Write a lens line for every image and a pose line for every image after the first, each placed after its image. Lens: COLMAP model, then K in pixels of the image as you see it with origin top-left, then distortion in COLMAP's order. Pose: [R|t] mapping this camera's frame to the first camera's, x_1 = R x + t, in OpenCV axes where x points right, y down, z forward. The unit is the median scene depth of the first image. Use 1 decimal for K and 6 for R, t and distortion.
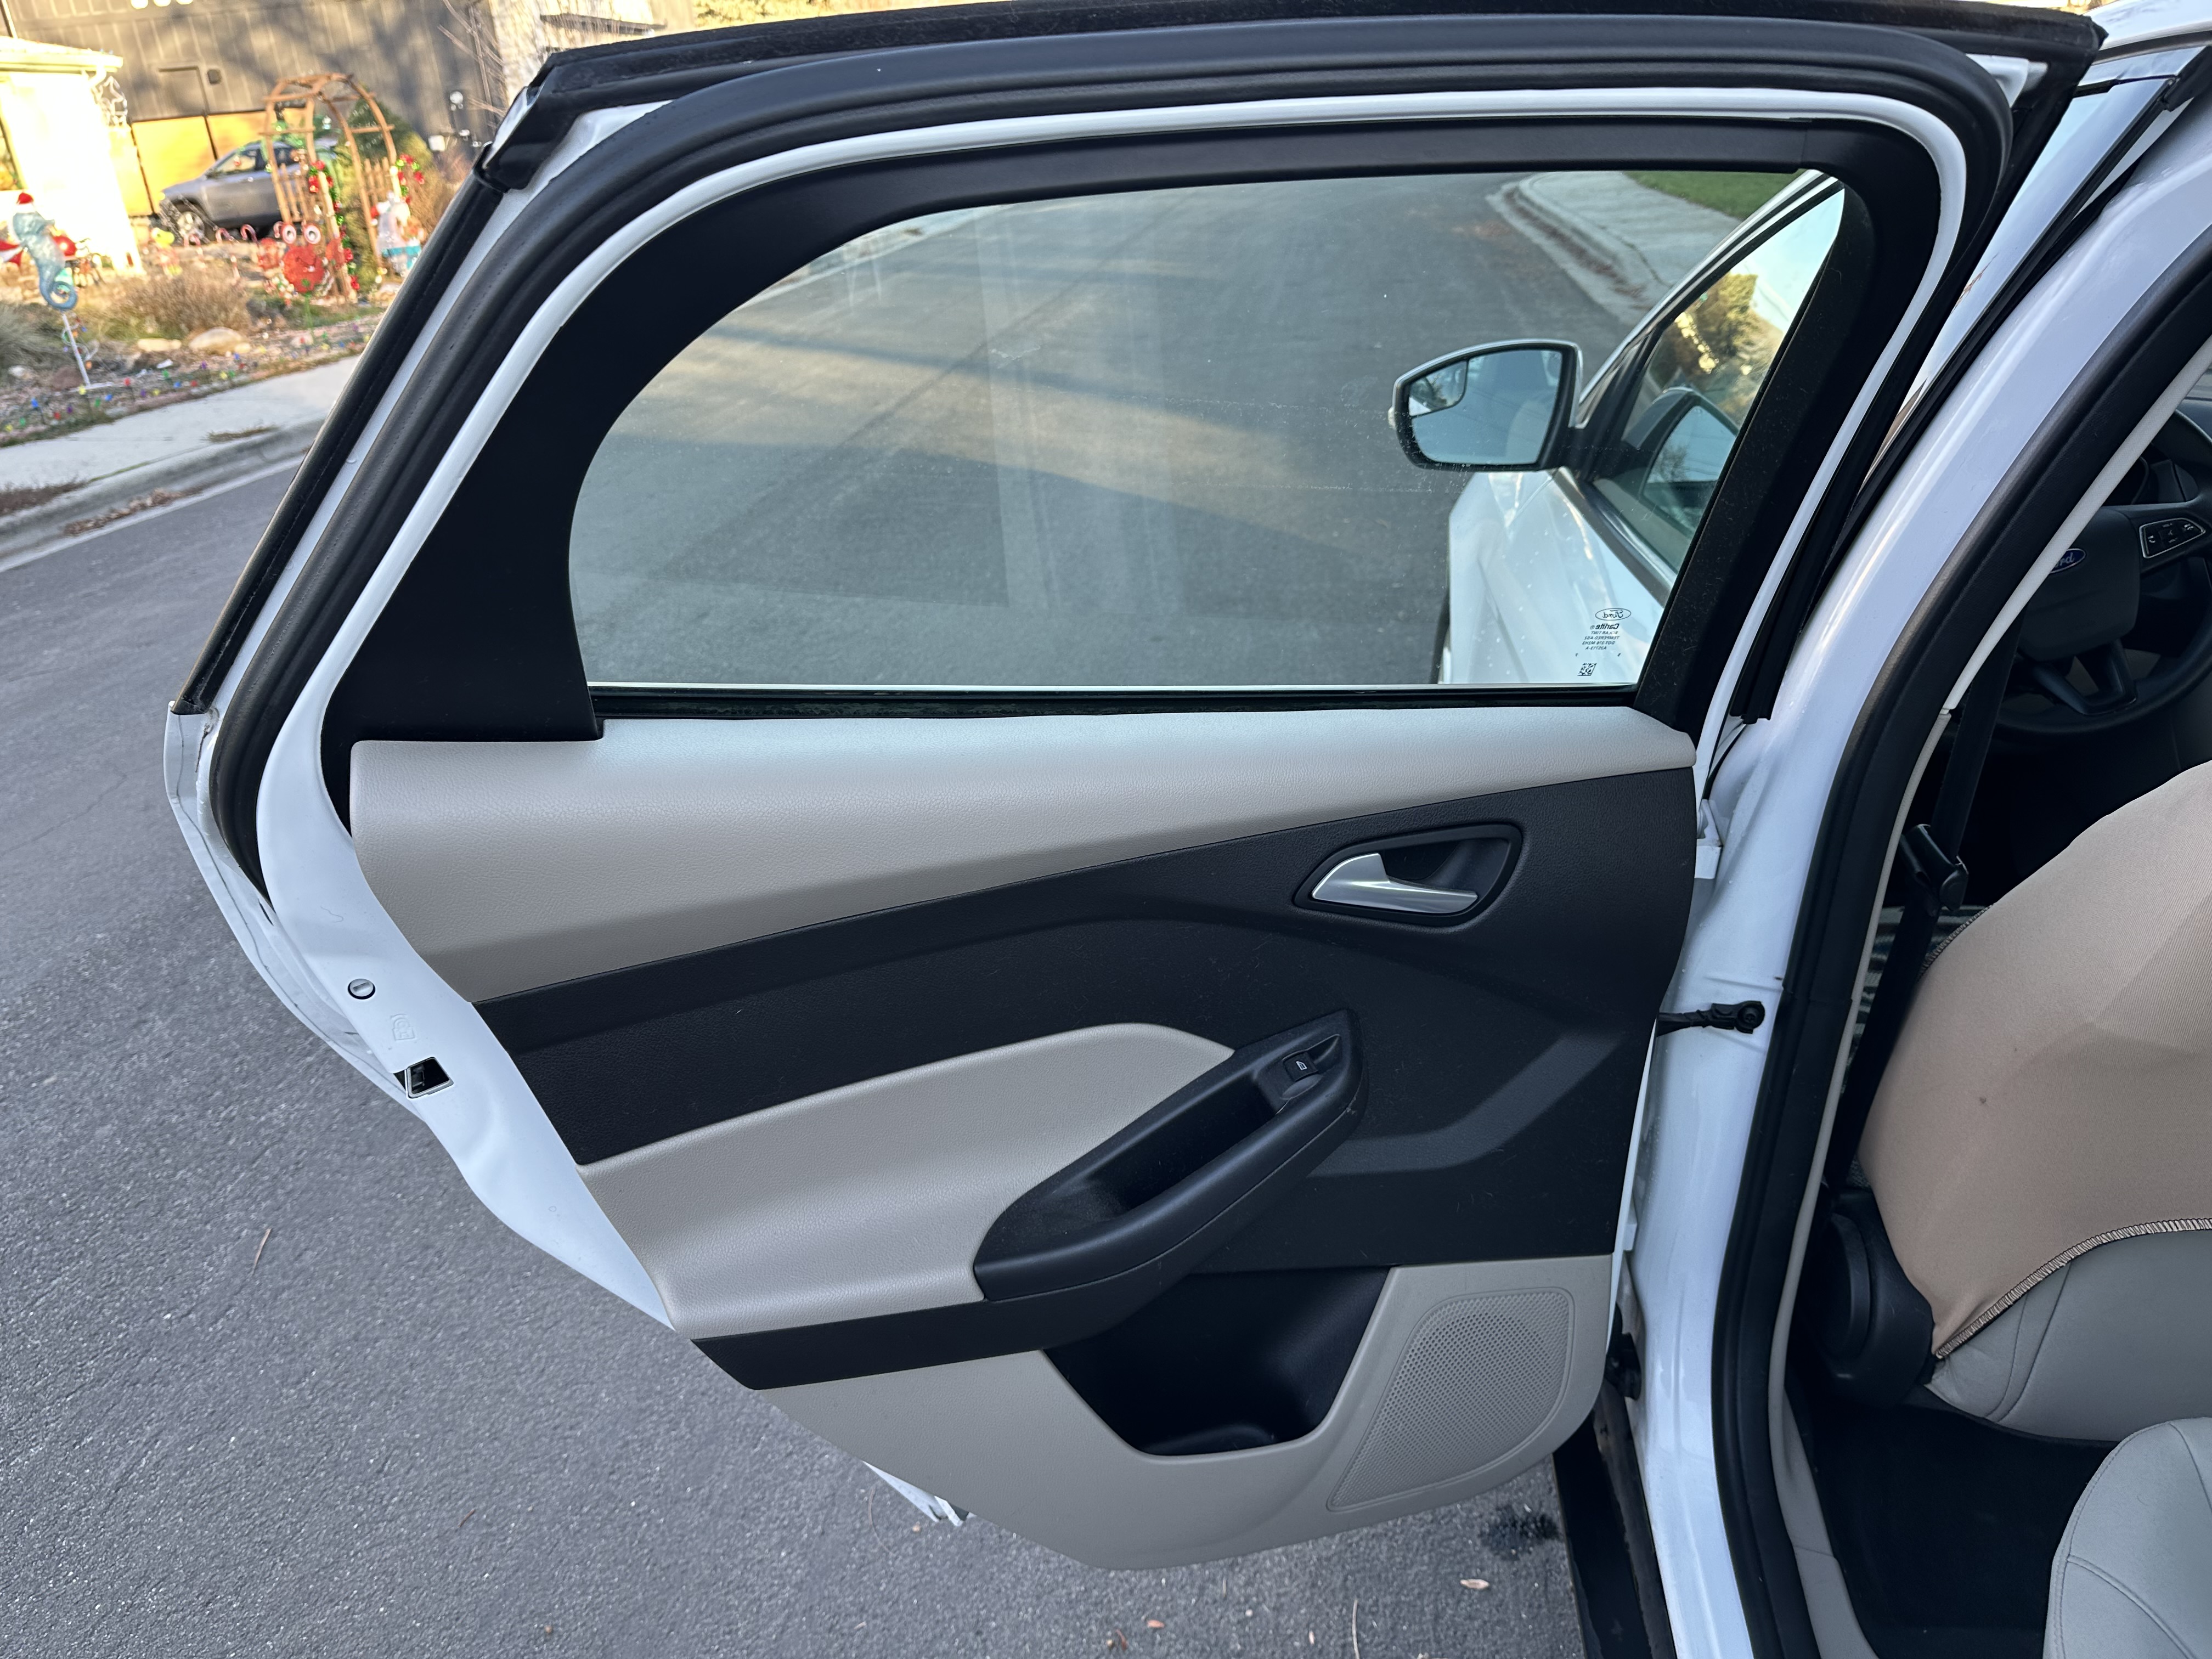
lens RADIAL K [[1567.1, 0, 1106.0], [0, 1567.1, 829.5], [0, 0, 1]] dist [-0.003167, -0.003655]
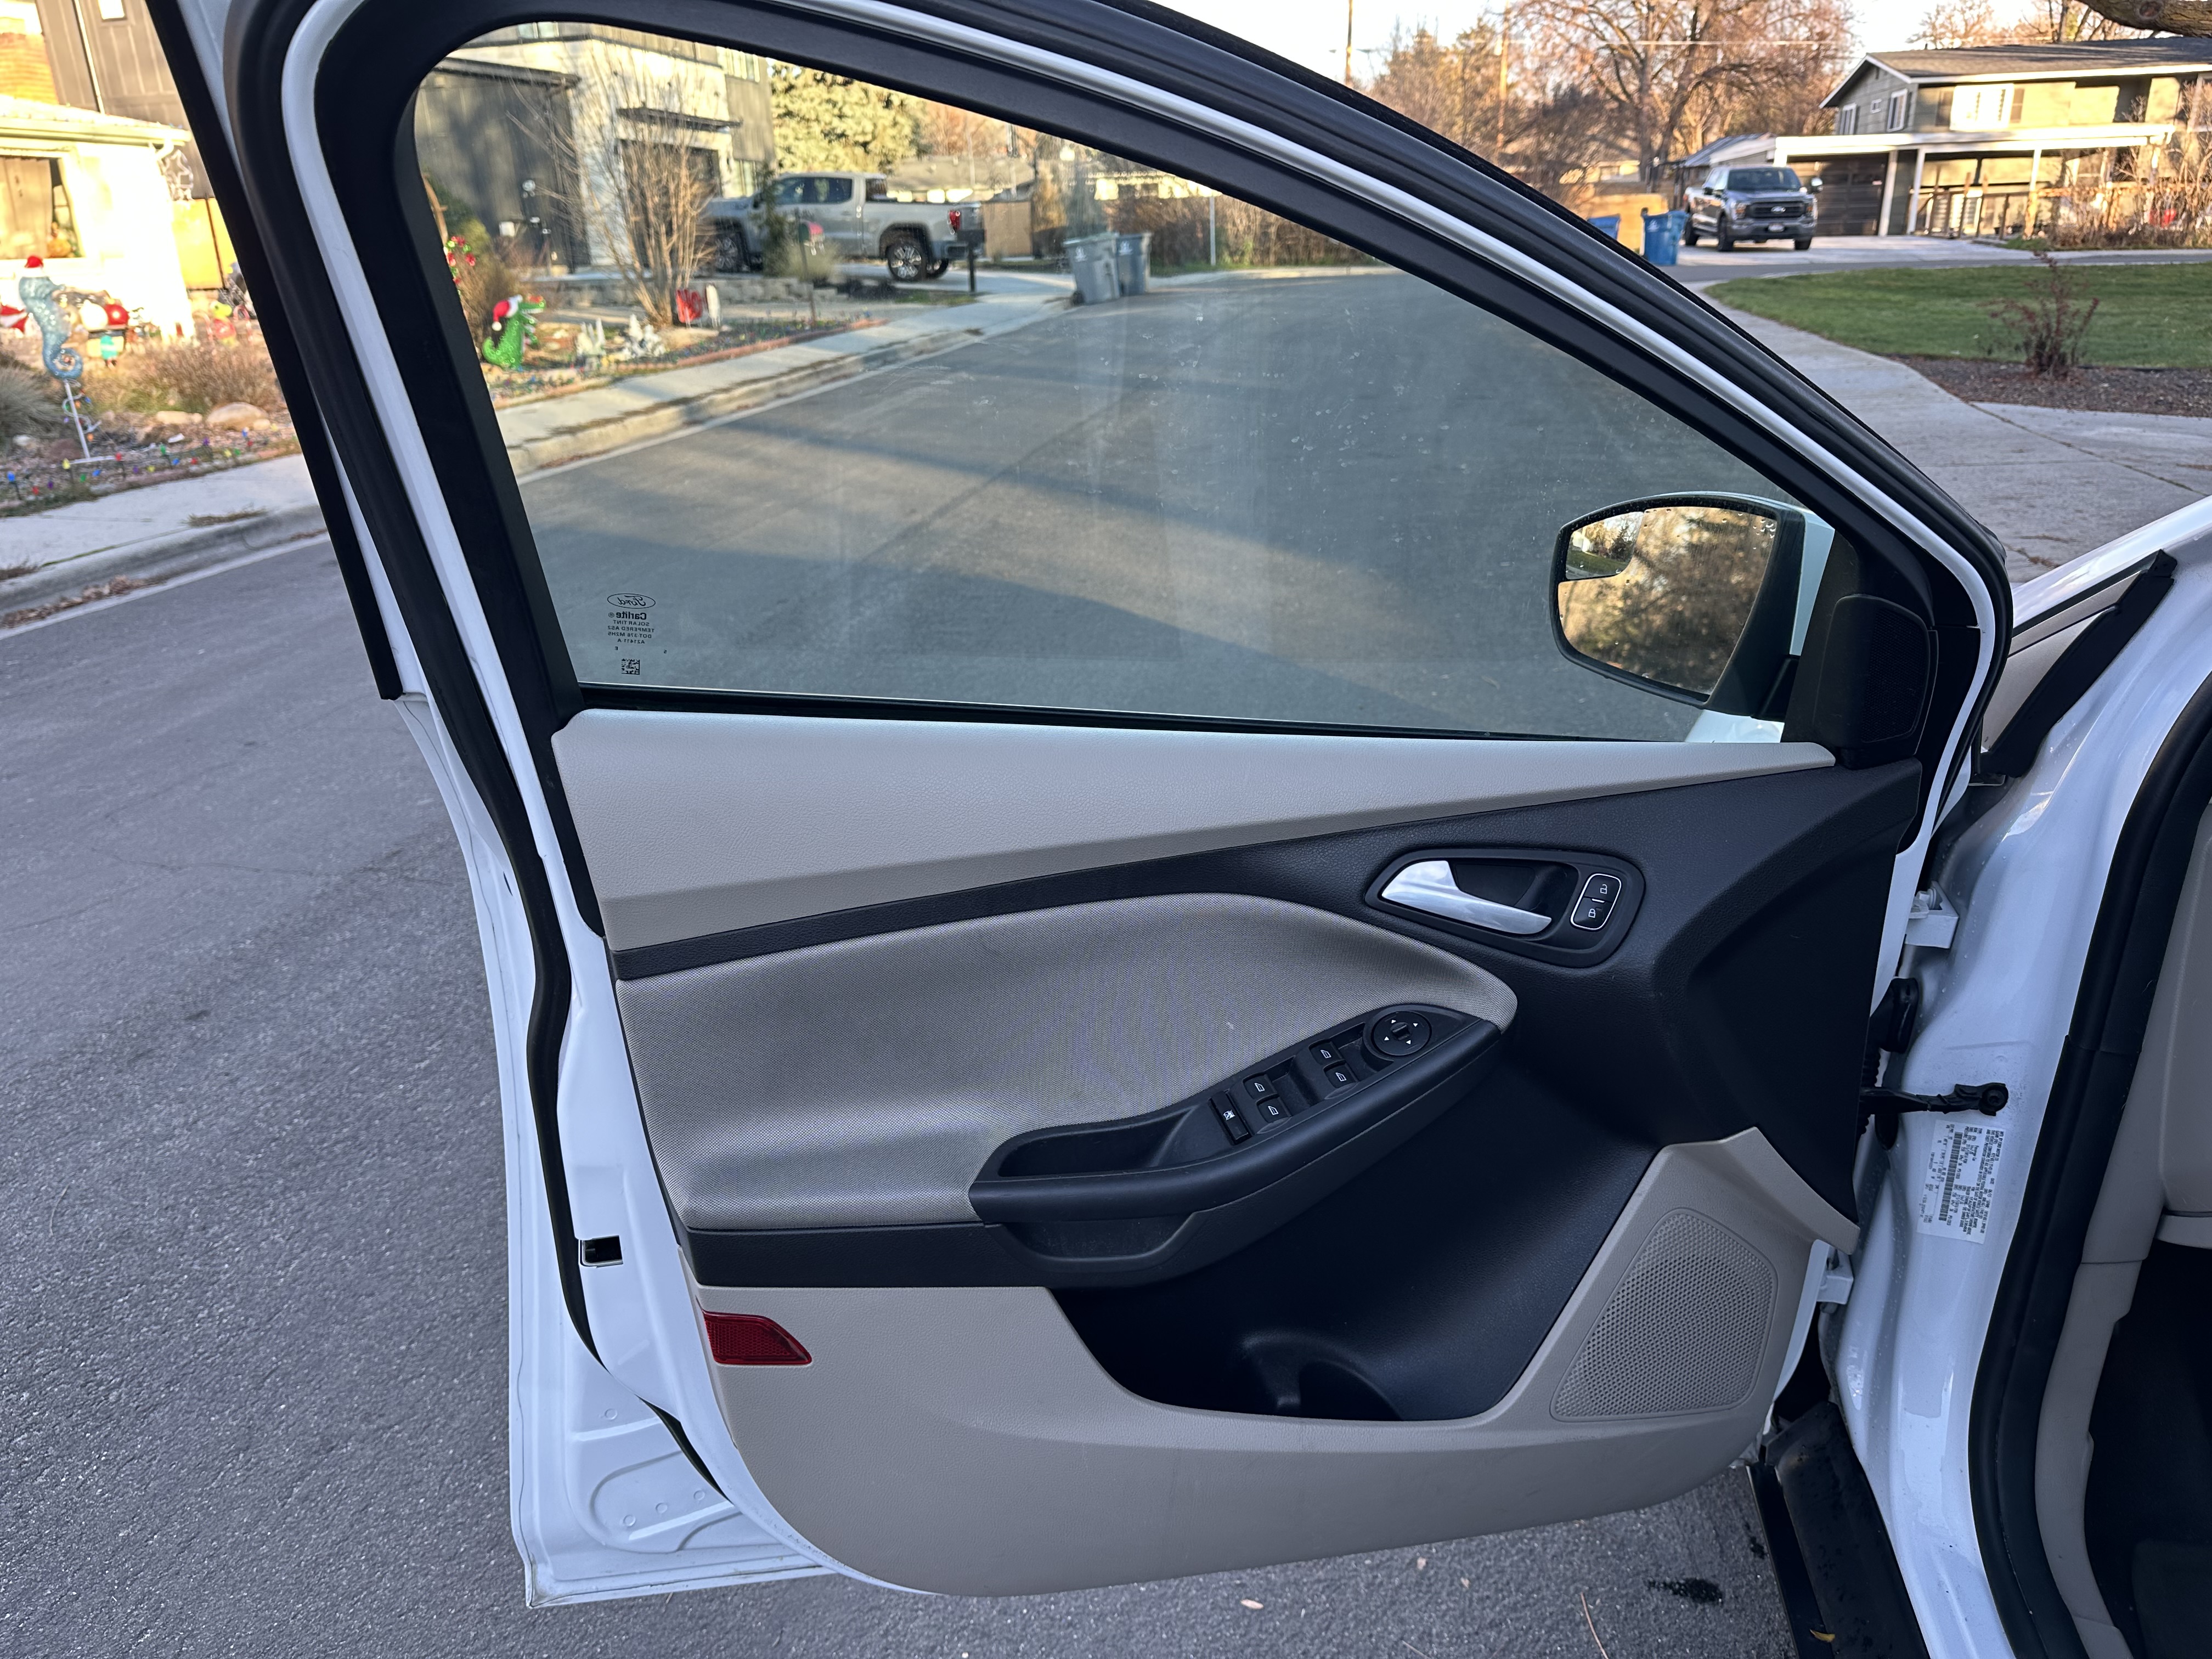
lens RADIAL K [[1548.8, 0, 1106.0], [0, 1548.8, 829.5], [0, 0, 1]] dist [0.027478, -0.027552]
pose [[0.998884, 0.039702, -0.025569, -0.002625], [-0.041118, 0.997501, -0.057452, -0.035257], [0.023224, 0.058439, 0.998021, 0.097187]]
